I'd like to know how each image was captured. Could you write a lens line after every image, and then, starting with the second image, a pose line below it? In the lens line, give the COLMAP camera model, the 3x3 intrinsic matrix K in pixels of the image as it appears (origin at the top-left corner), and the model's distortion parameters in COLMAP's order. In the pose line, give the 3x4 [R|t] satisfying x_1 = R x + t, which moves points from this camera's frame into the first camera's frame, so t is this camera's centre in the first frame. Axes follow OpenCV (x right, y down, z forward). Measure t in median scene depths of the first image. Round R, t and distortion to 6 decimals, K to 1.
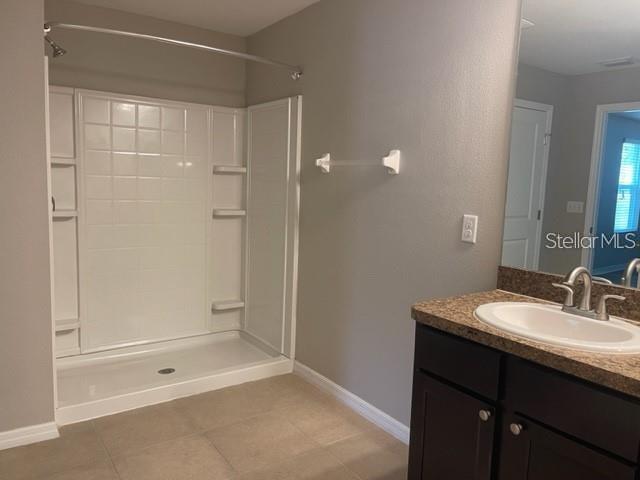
lens RADIAL K [[491.7, 0, 320.0], [0, 491.7, 240.0], [0, 0, 1]] dist [0.002090, -0.007562]
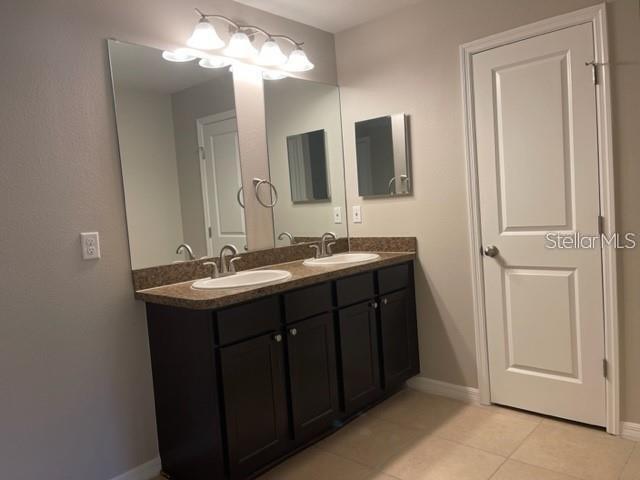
lens RADIAL K [[491.7, 0, 320.0], [0, 491.7, 240.0], [0, 0, 1]] dist [0.002090, -0.007562]
pose [[-0.234355, -0.087142, 0.968238, -0.833040], [0.174107, 0.976109, 0.129992, -0.088985], [-0.956433, 0.199041, -0.213584, 0.813390]]
